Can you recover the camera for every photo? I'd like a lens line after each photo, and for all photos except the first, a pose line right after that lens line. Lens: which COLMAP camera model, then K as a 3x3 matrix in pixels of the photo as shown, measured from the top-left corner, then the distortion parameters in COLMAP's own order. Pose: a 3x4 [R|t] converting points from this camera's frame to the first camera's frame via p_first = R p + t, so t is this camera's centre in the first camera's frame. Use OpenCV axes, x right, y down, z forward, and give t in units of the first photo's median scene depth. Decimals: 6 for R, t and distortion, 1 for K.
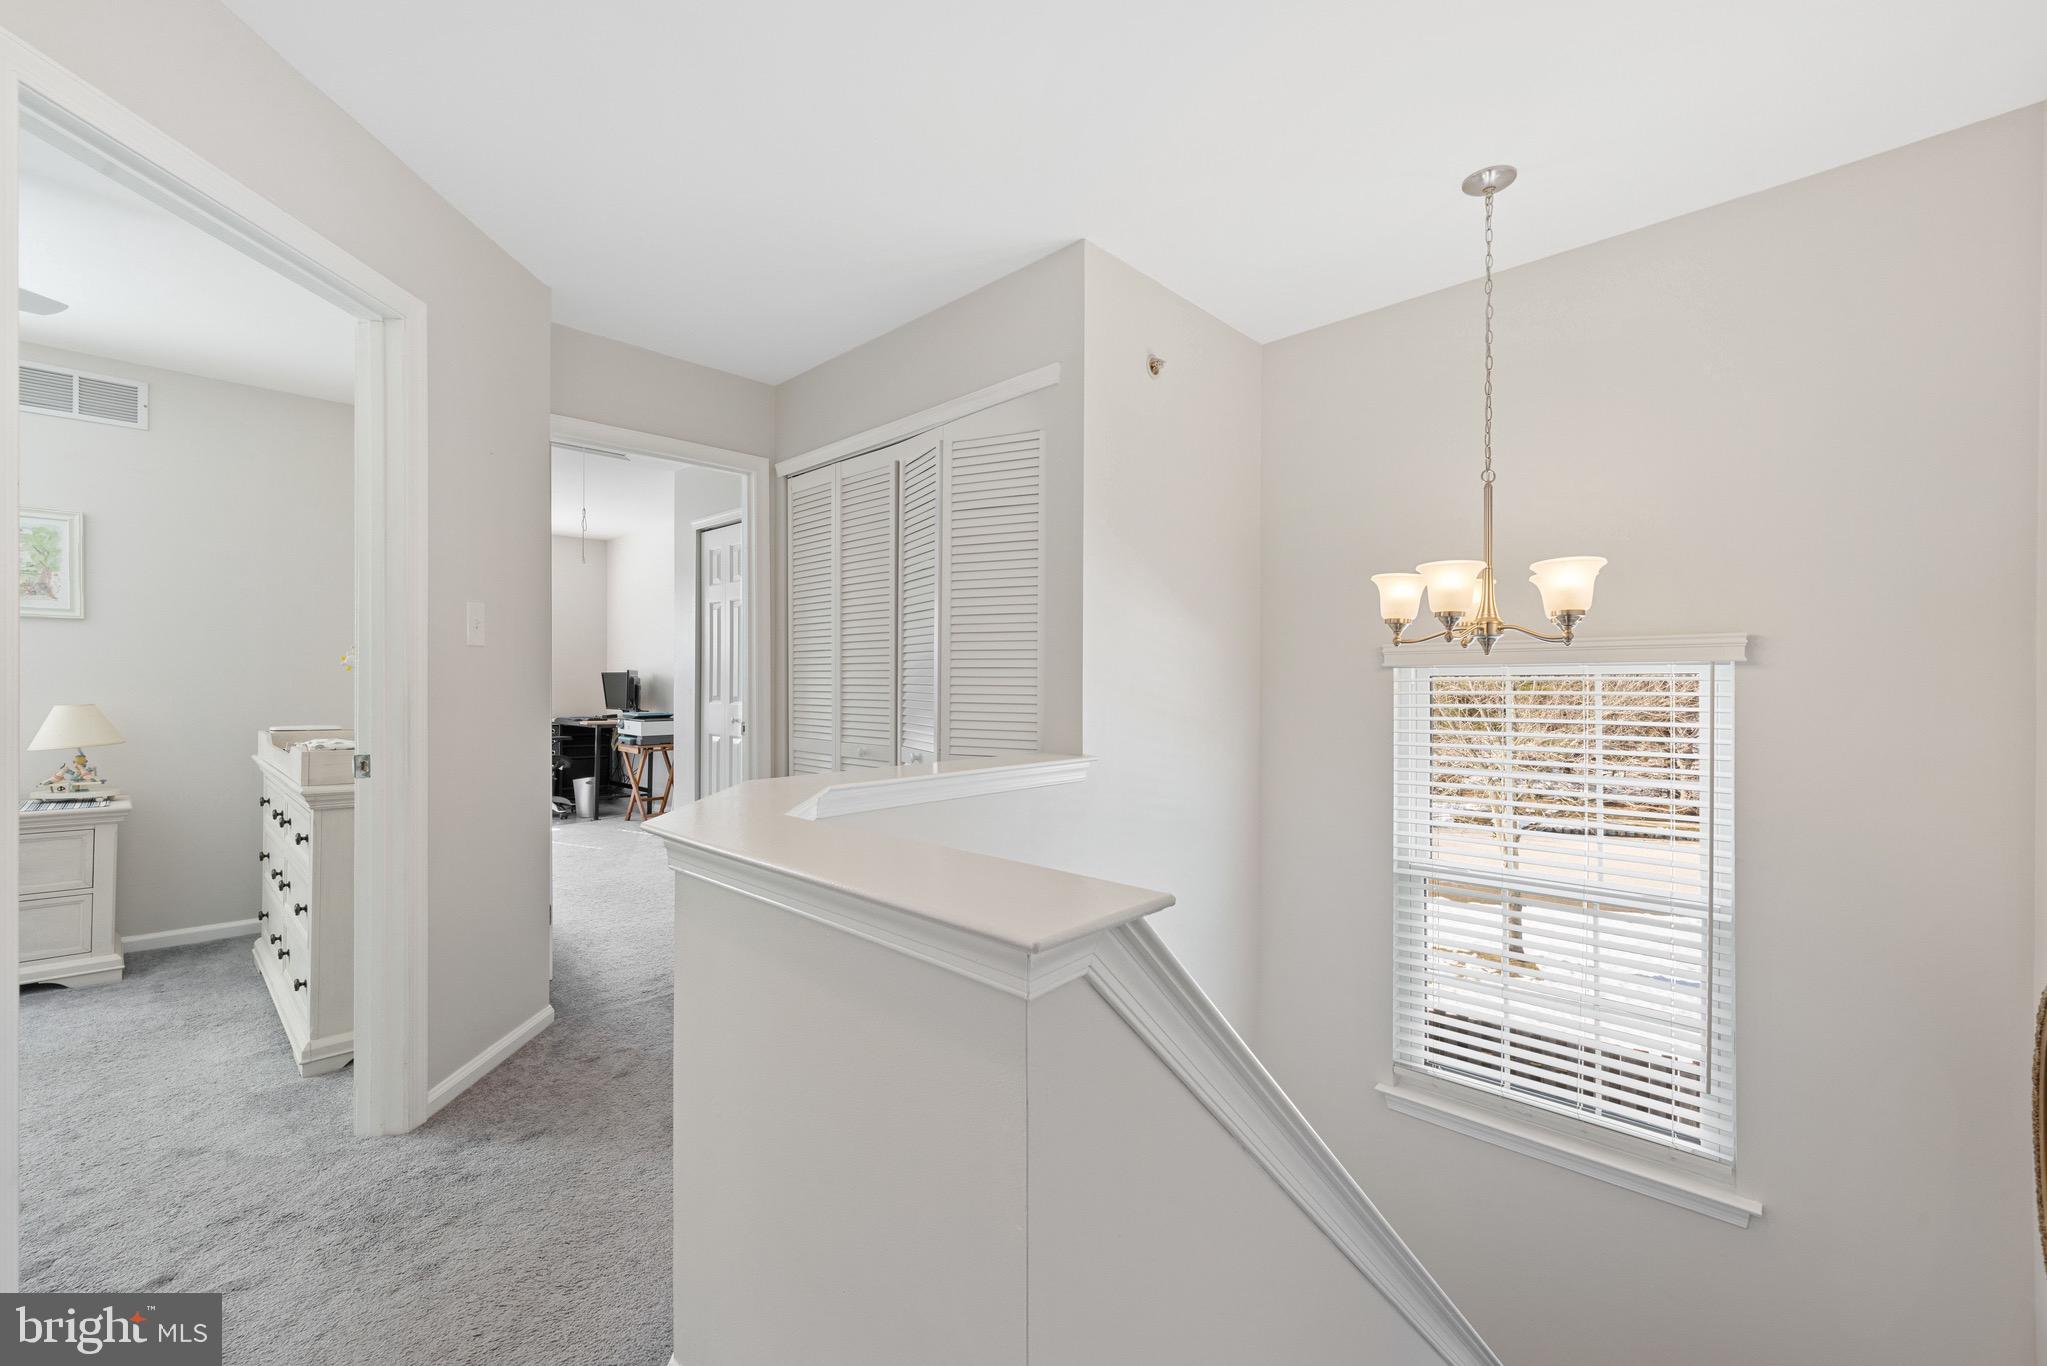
lens RADIAL K [[840.4, 0, 1012.8], [0, 840.4, 688.0], [0, 0, 1]] dist [0.000456, 0.000131]
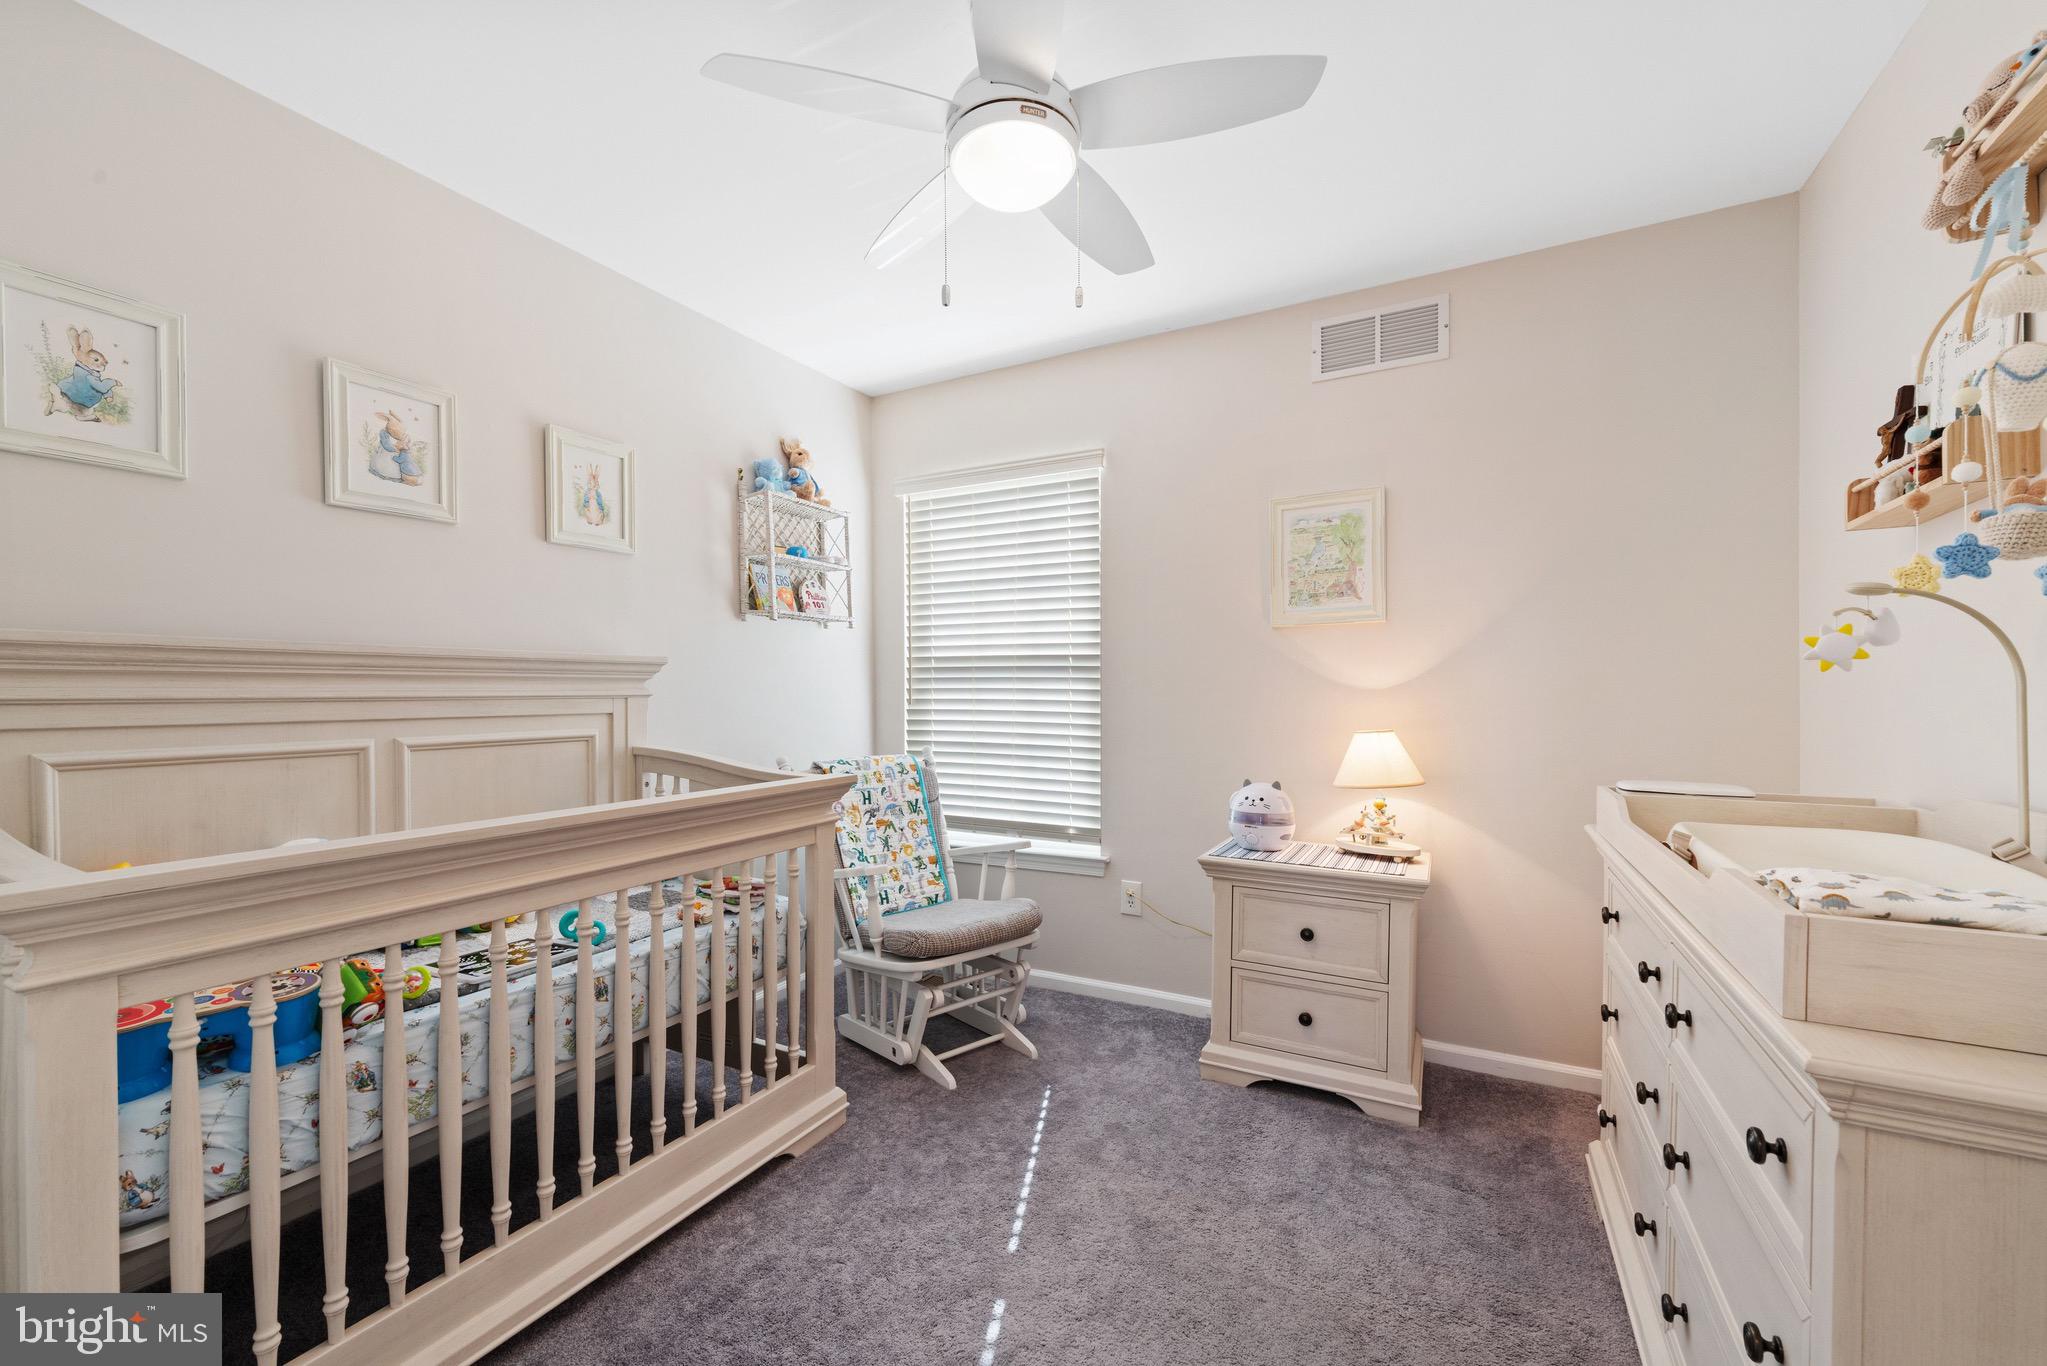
lens RADIAL K [[840.4, 0, 1012.8], [0, 840.4, 688.0], [0, 0, 1]] dist [0.000456, 0.000131]
pose [[0.272592, -0.016022, -0.961996, -0.457725], [-0.009579, 0.999767, -0.019365, -0.001502], [0.962082, 0.014494, 0.272375, 0.465023]]
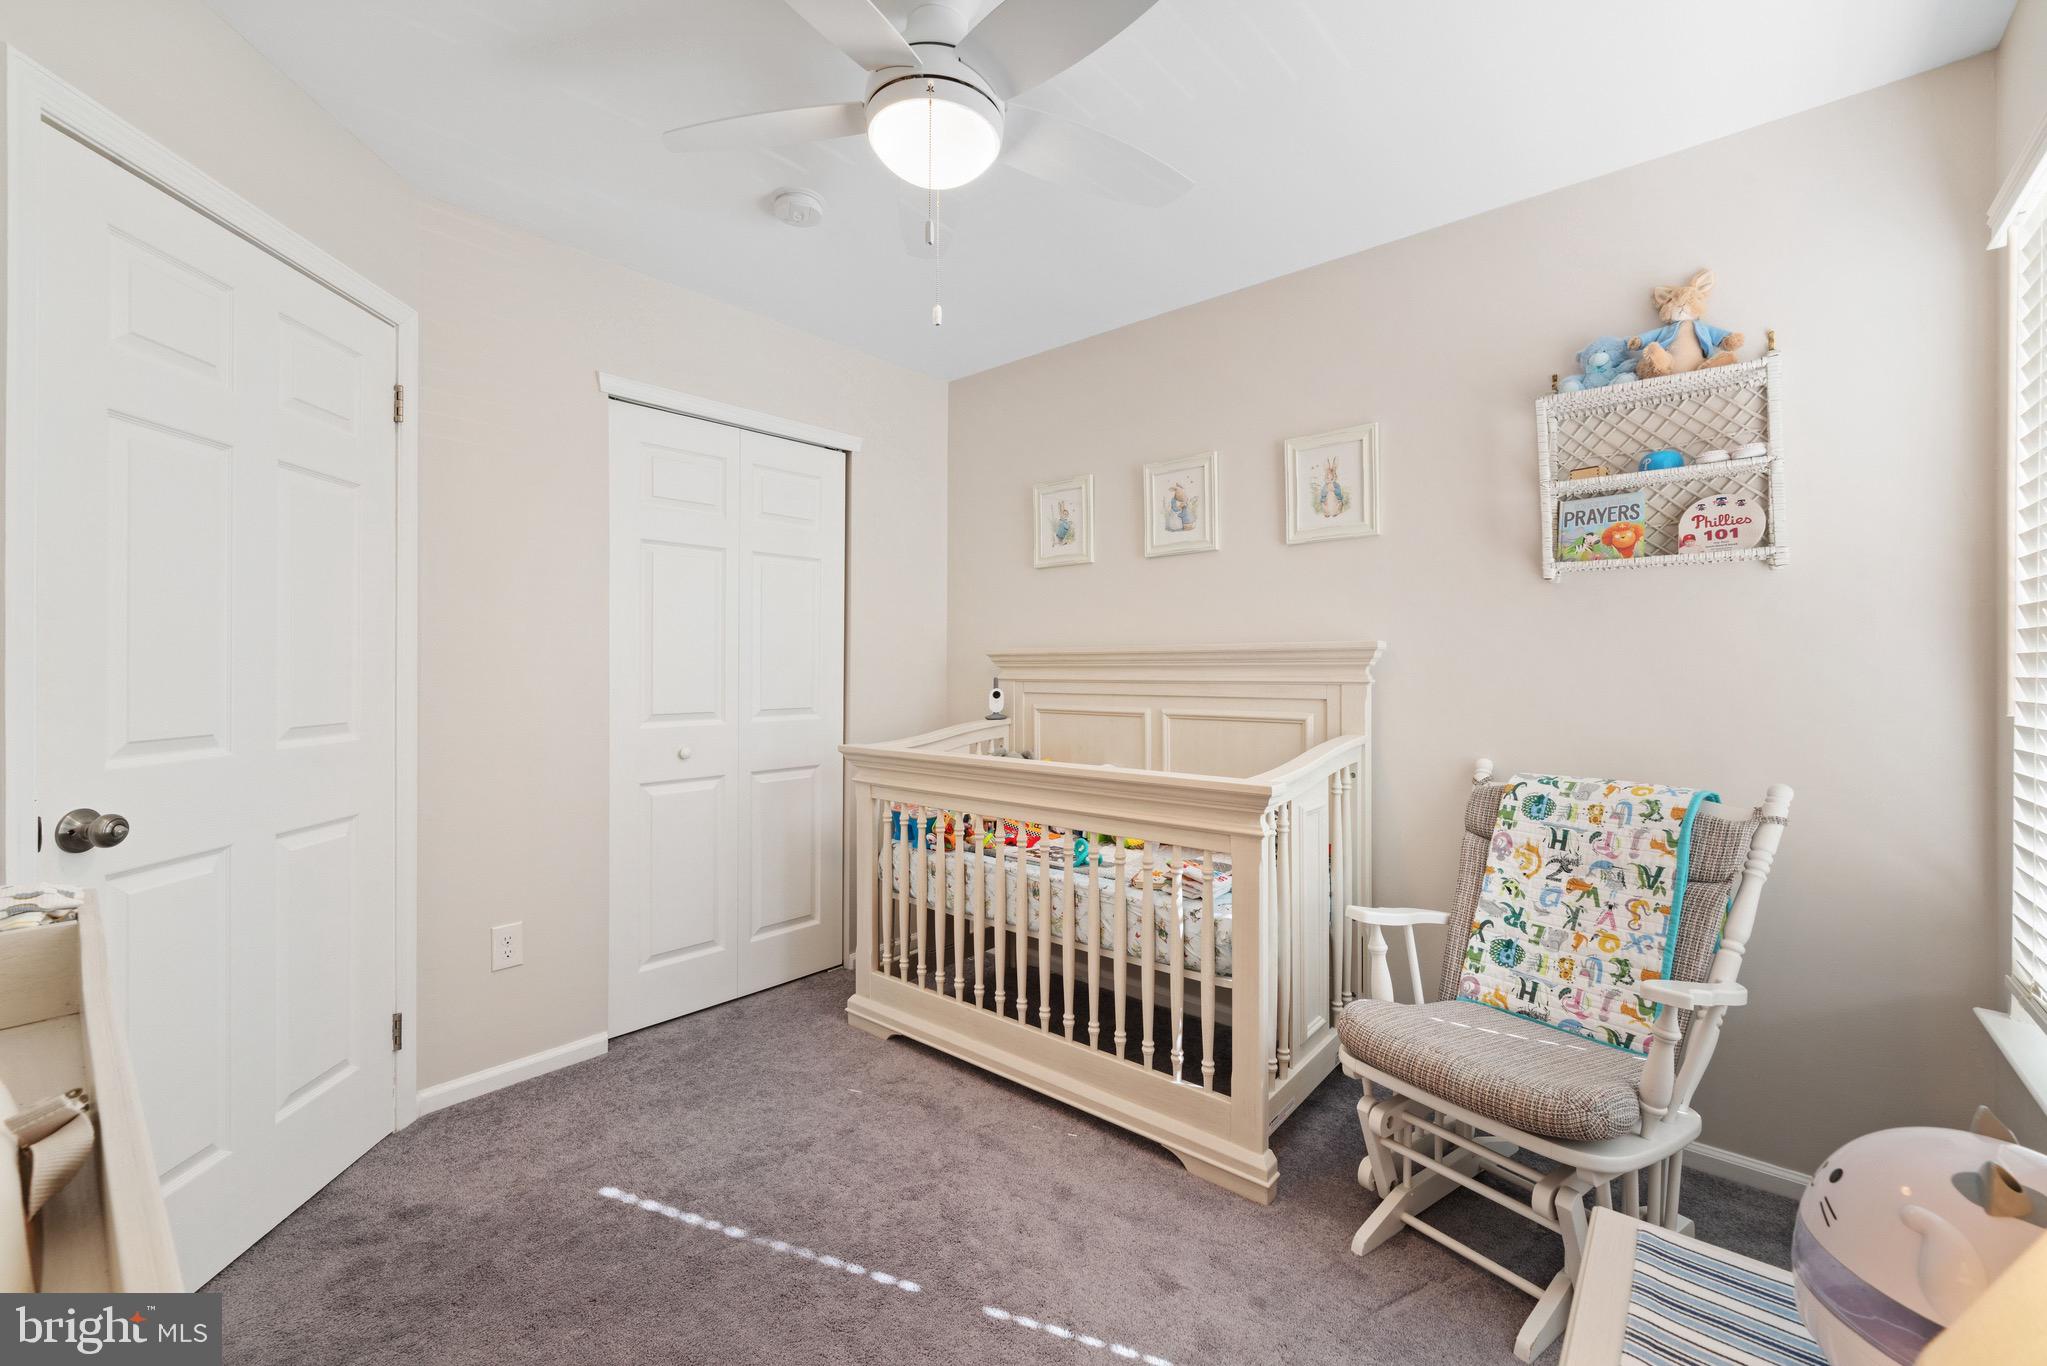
lens RADIAL K [[869.1, 0, 1013.1], [0, 869.1, 695.2], [0, 0, 1]] dist [-0.002153, -0.000351]
pose [[-0.996580, 0.002535, -0.082597, -0.876967], [-0.000972, 0.999100, 0.042399, -0.023279], [0.082630, 0.042334, -0.995681, 1.046960]]
